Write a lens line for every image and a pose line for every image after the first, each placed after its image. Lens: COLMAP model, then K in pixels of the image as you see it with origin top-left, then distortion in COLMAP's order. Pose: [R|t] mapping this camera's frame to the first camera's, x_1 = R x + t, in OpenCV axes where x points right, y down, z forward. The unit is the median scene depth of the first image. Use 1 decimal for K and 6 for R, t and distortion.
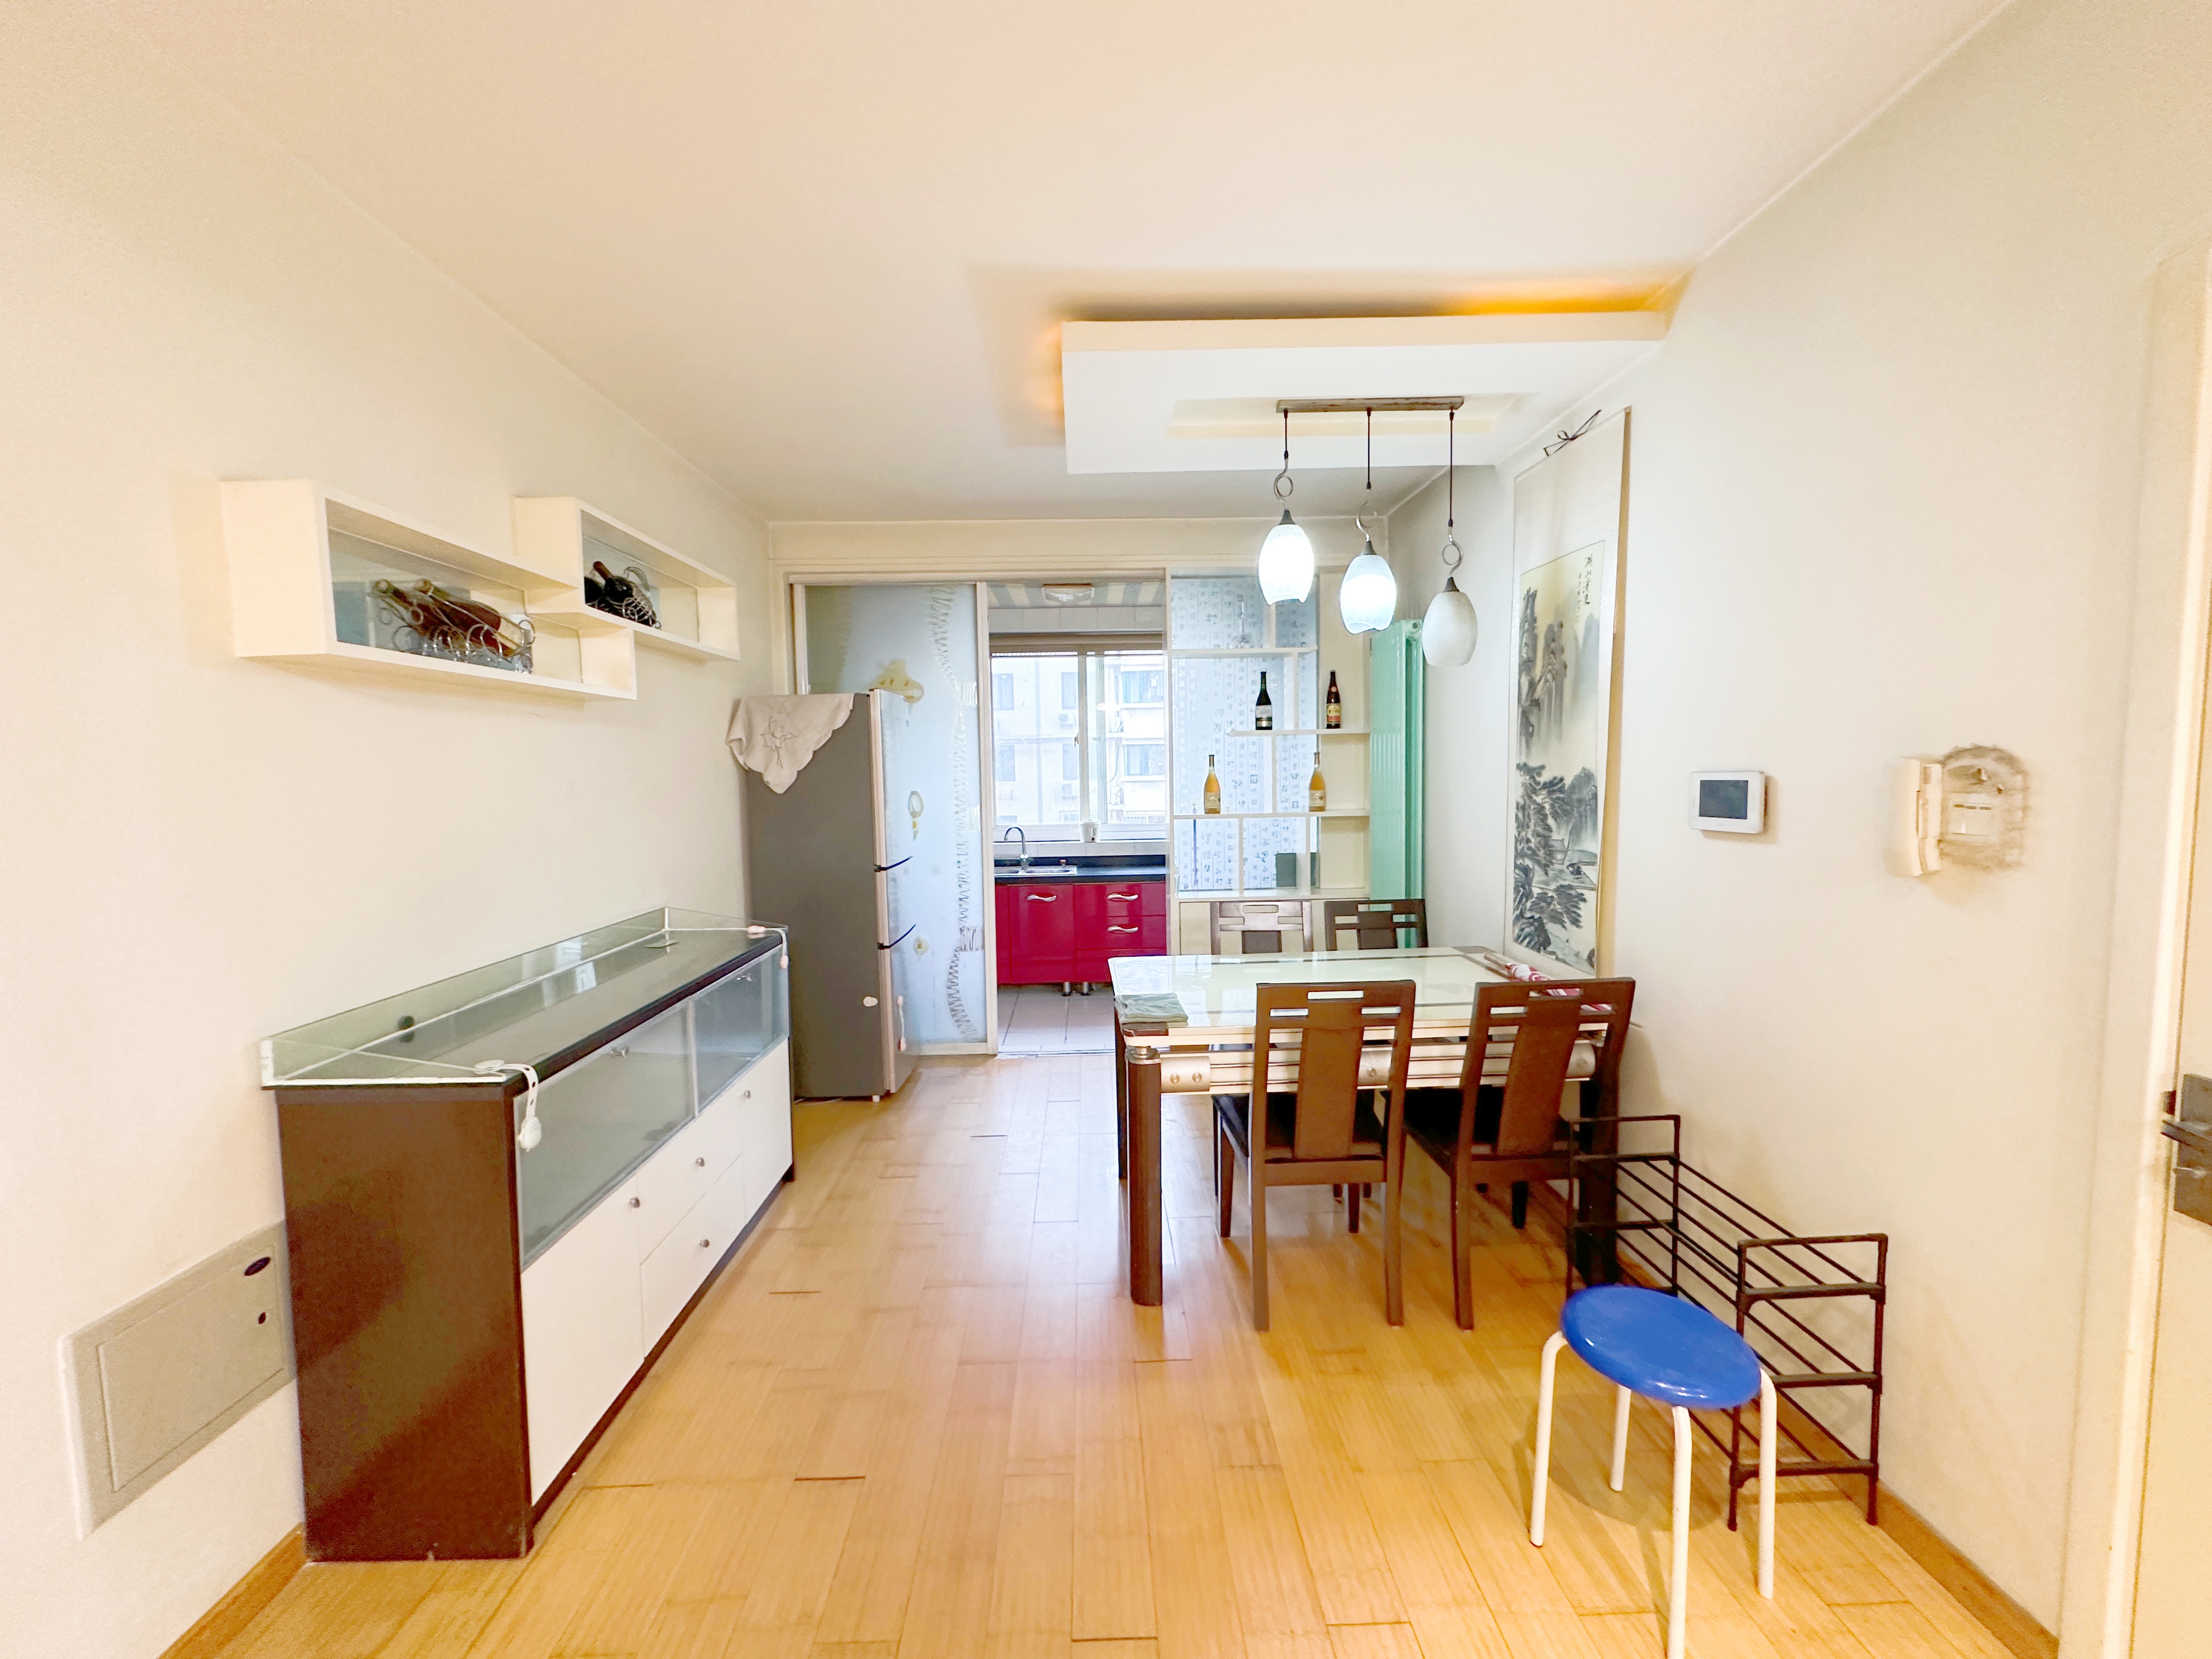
lens RADIAL K [[896.3, 0, 1101.7], [0, 896.3, 834.9], [0, 0, 1]] dist [0.000557, 0.000019]
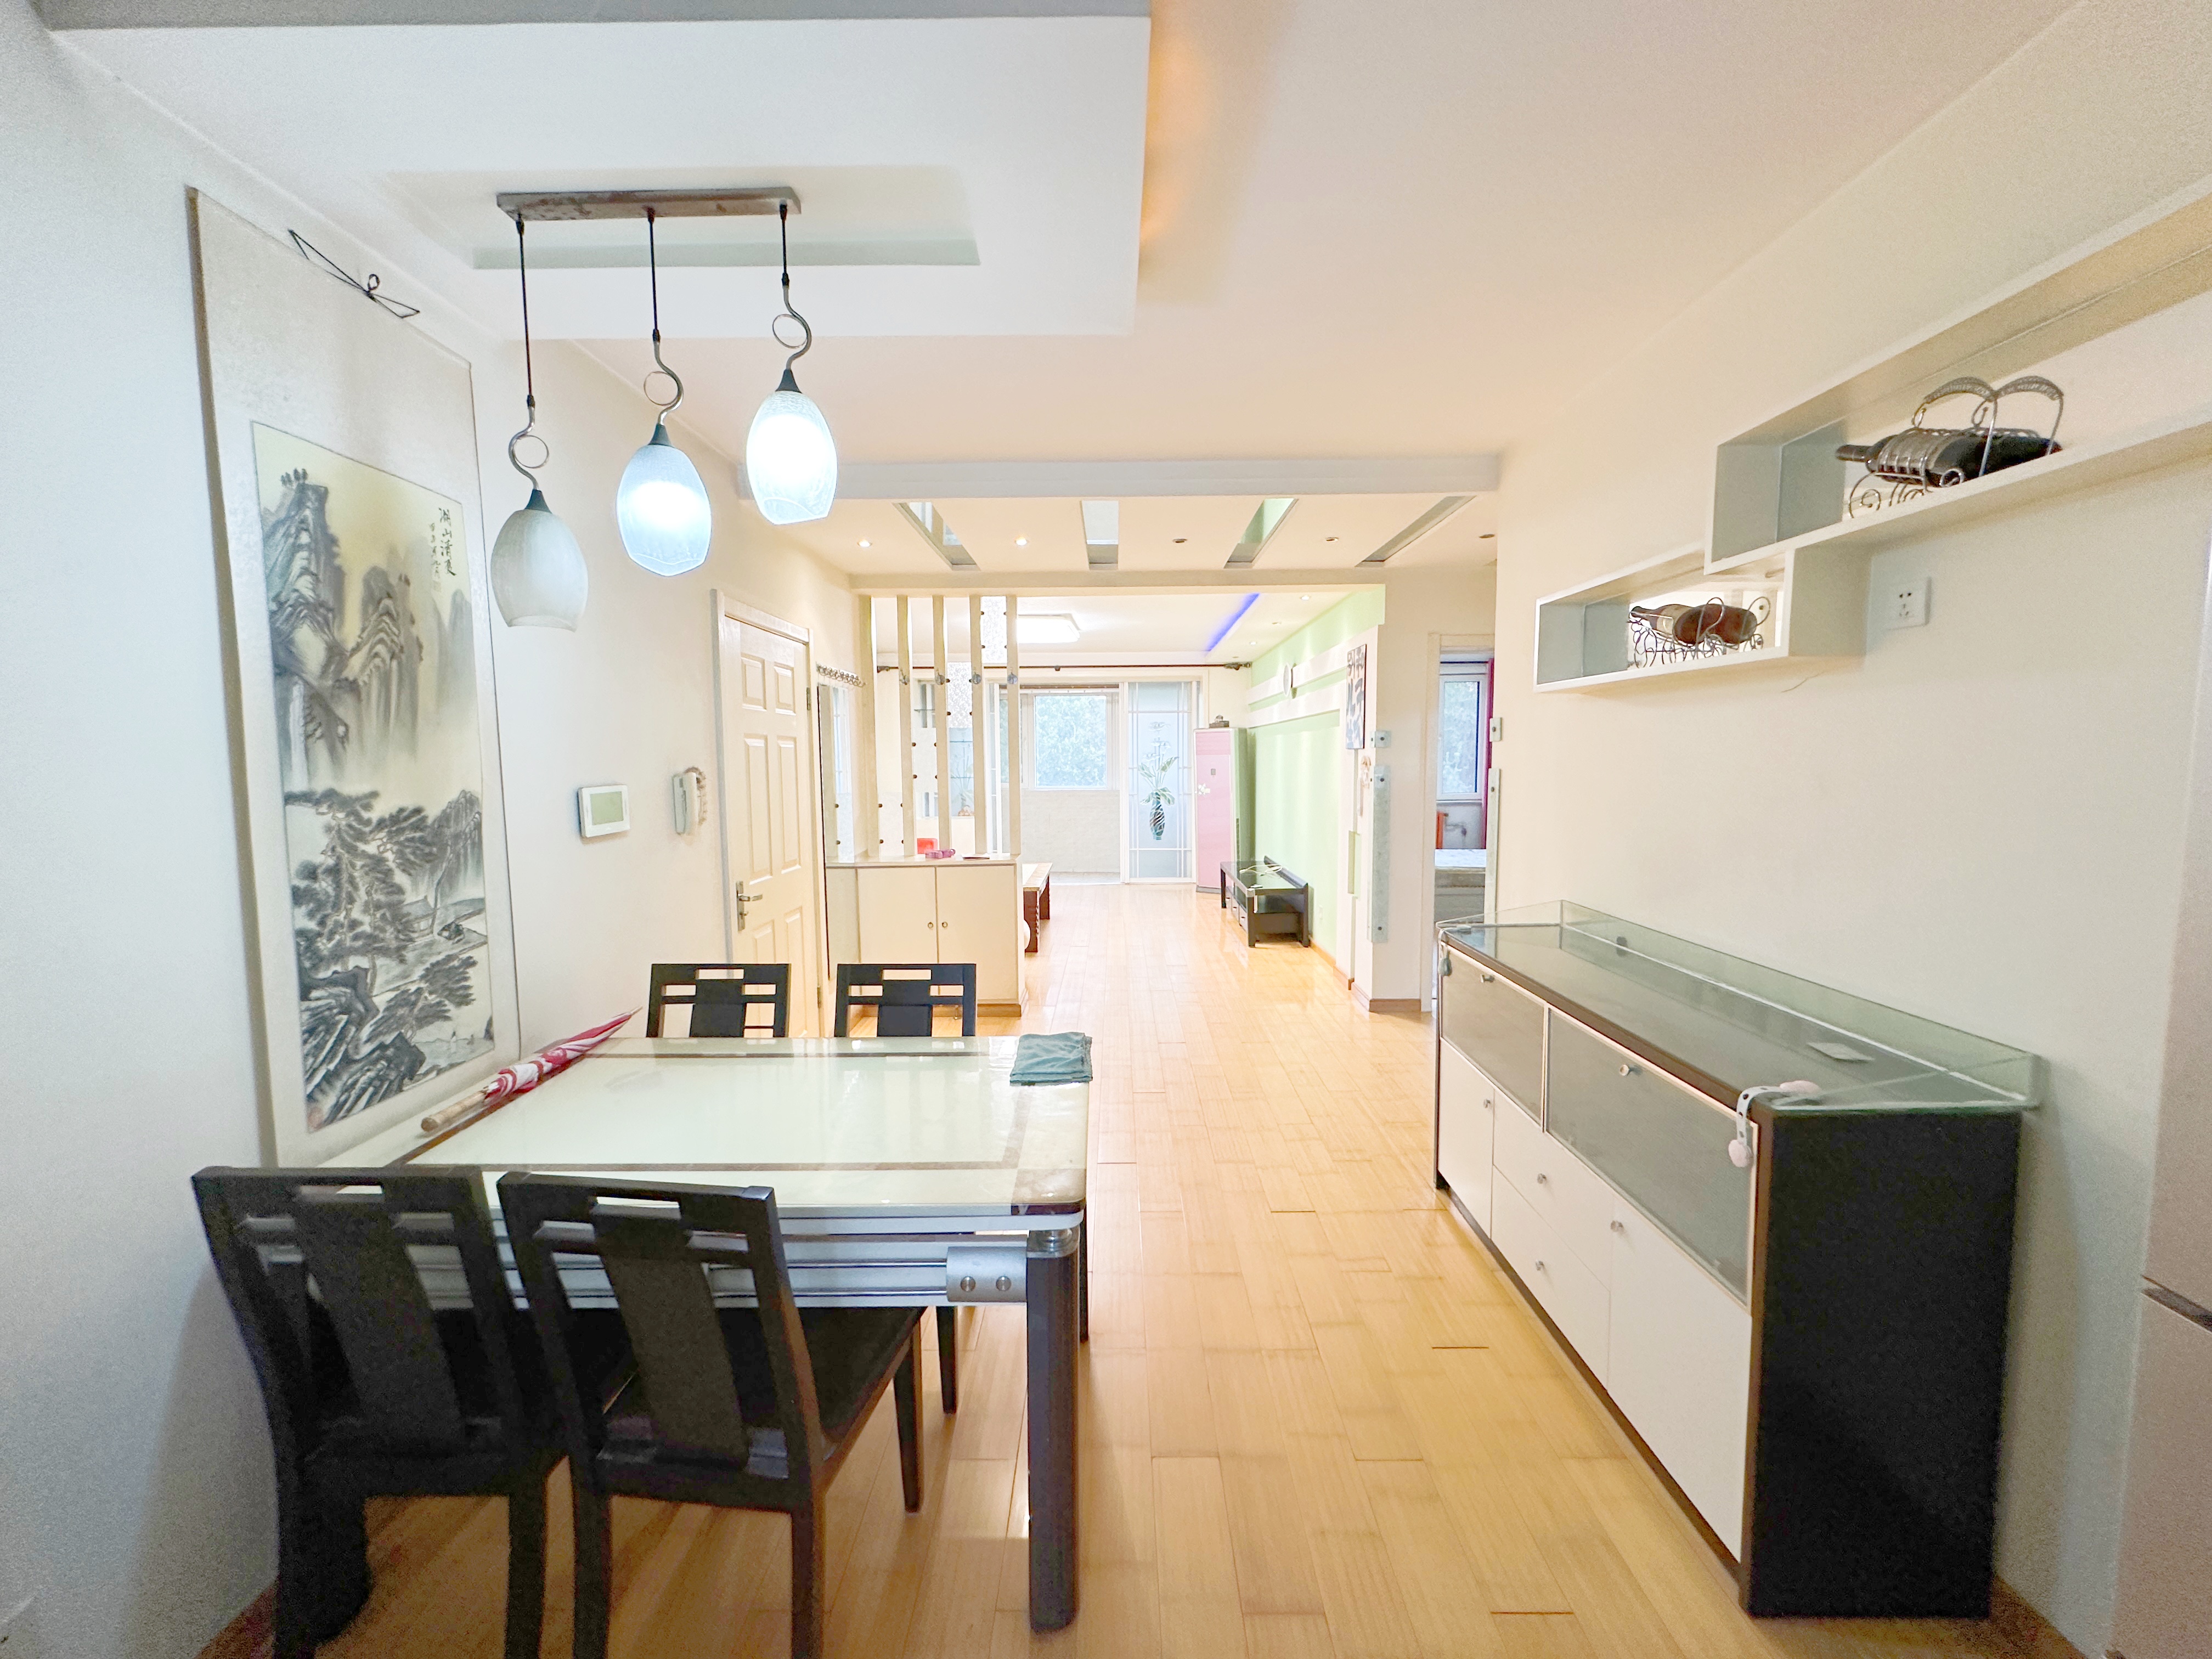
lens RADIAL K [[896.3, 0, 1109.4], [0, 896.3, 822.1], [0, 0, 1]] dist [0.000557, 0.000019]
pose [[-0.999295, 0.024615, 0.028331, -0.025736], [0.028541, 0.988610, 0.147770, -0.136325], [-0.024371, 0.148475, -0.988616, 1.634772]]
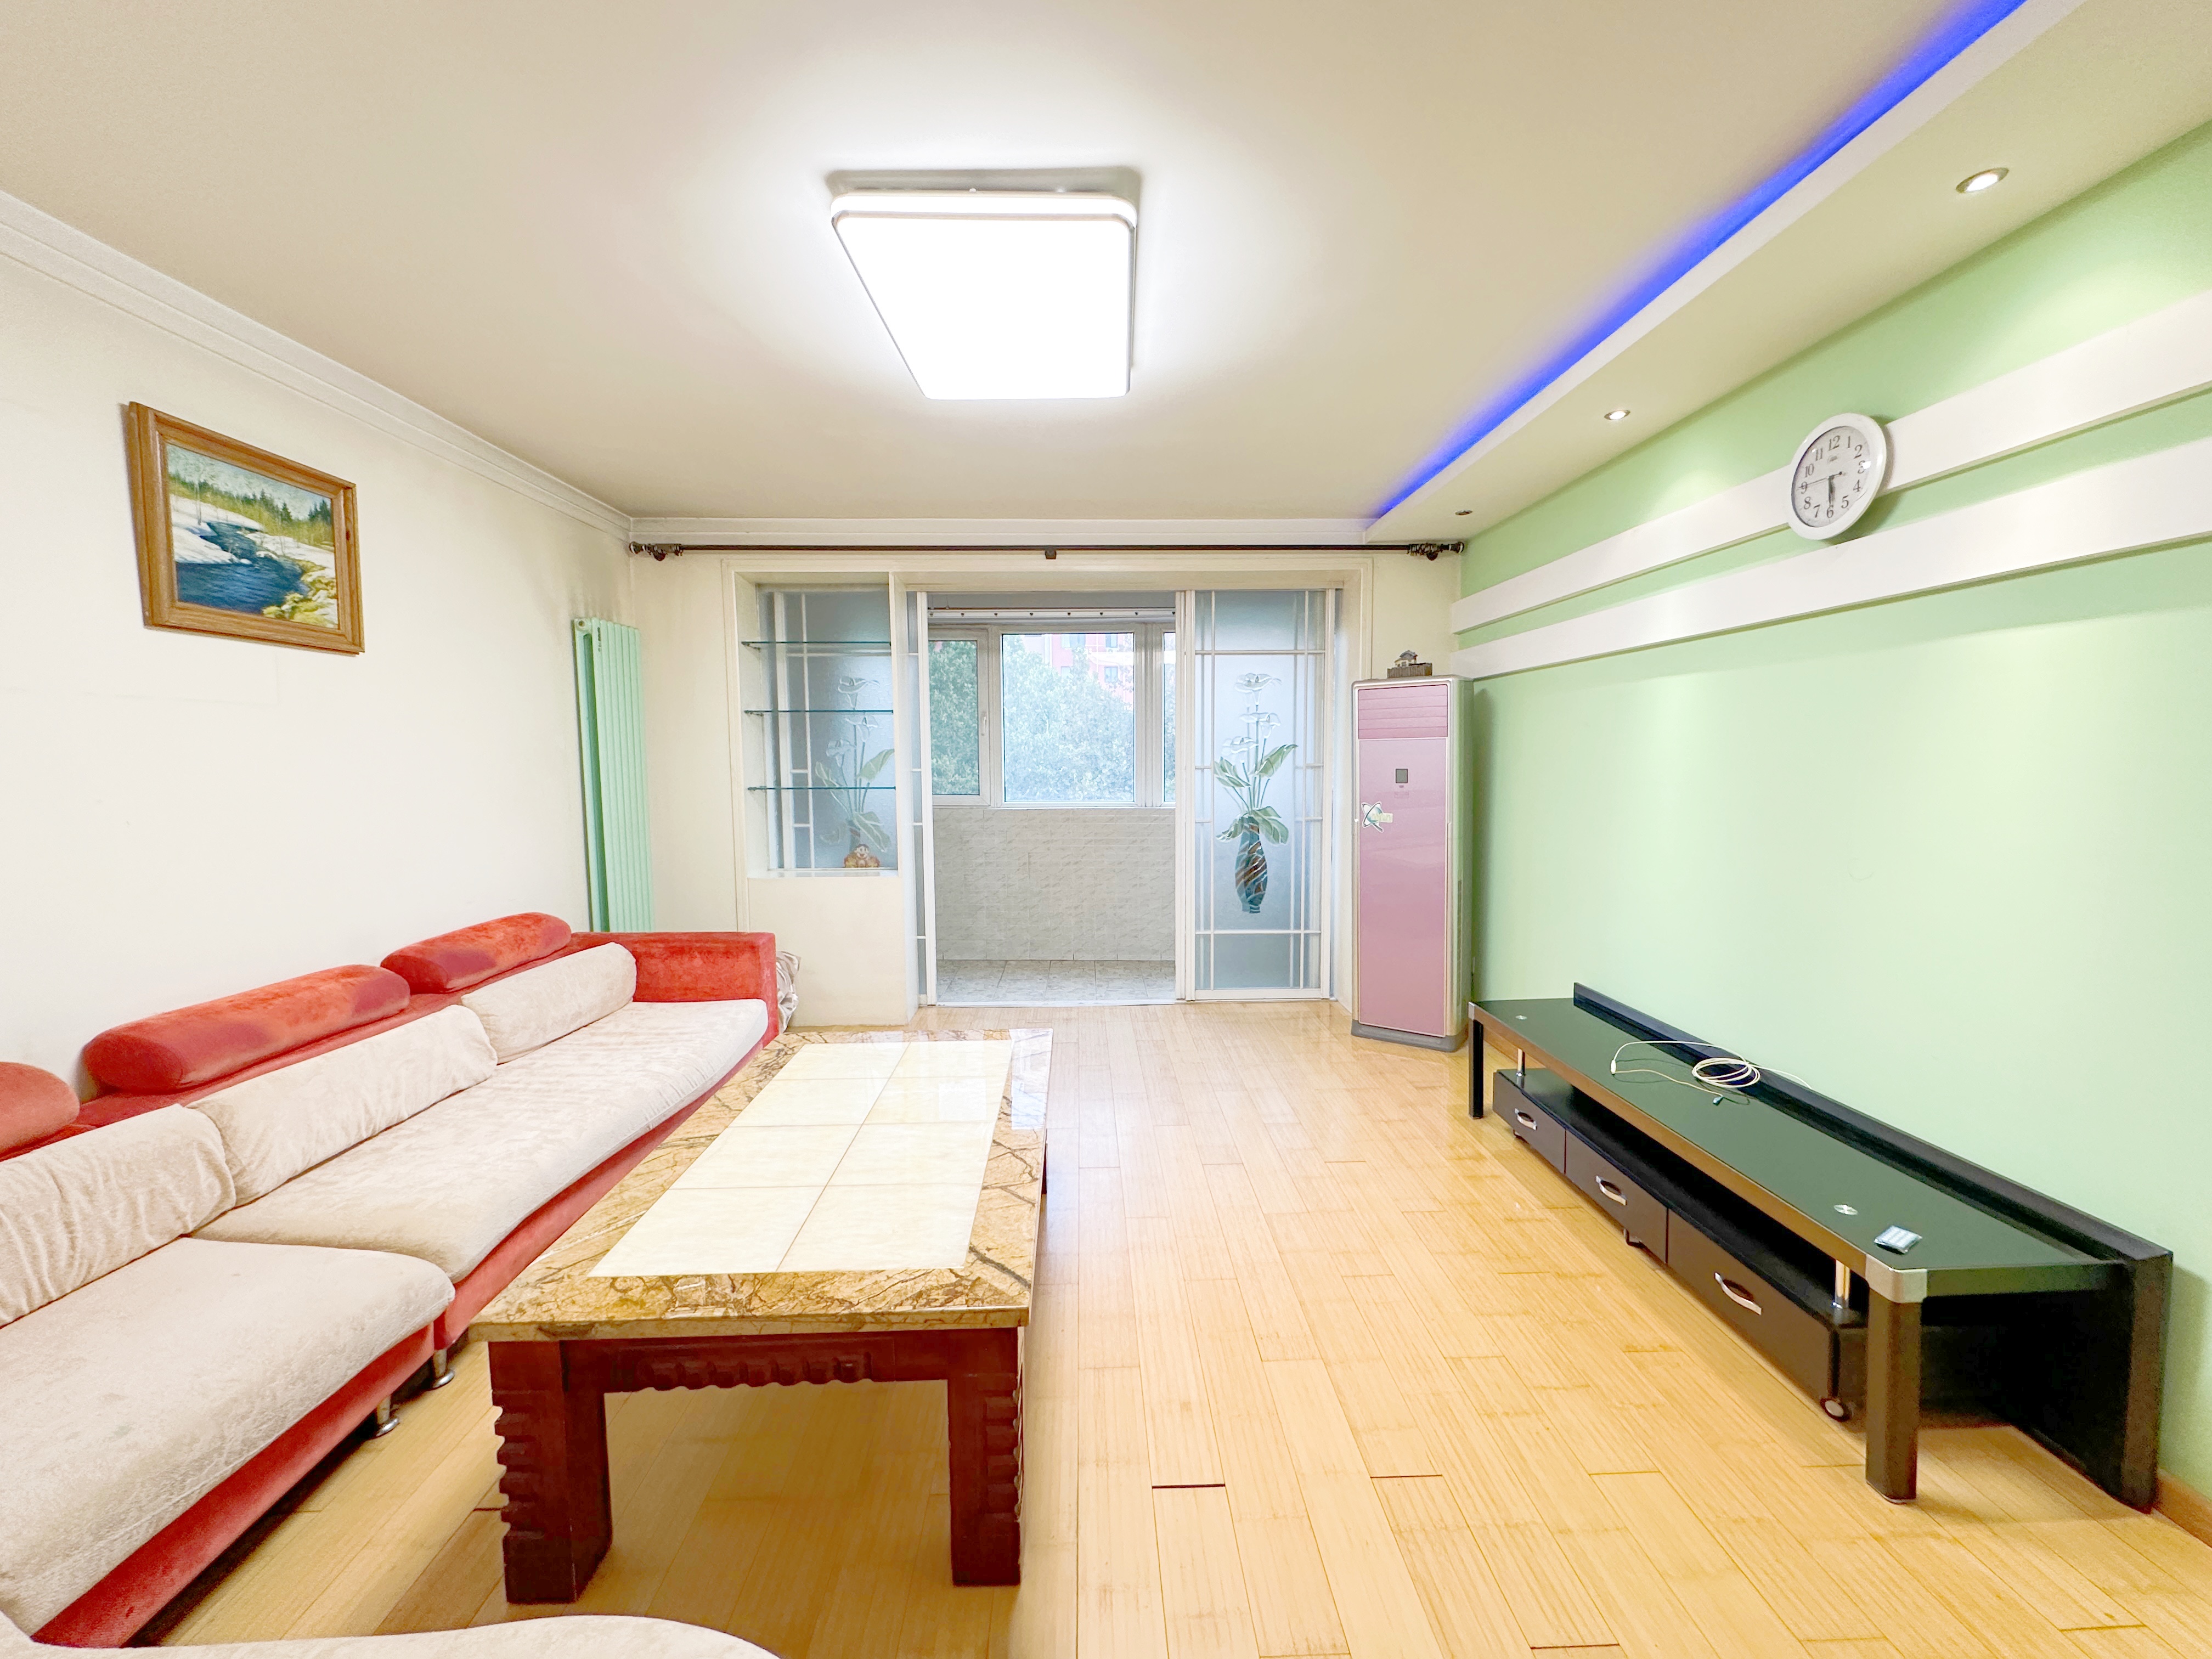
lens RADIAL K [[896.3, 0, 1102.0], [0, 896.3, 826.9], [0, 0, 1]] dist [0.000557, 0.000019]
pose [[-0.999785, 0.020463, -0.003349, -0.012450], [0.019773, 0.989506, 0.143135, -0.124786], [0.006243, 0.143038, -0.989698, 1.516698]]
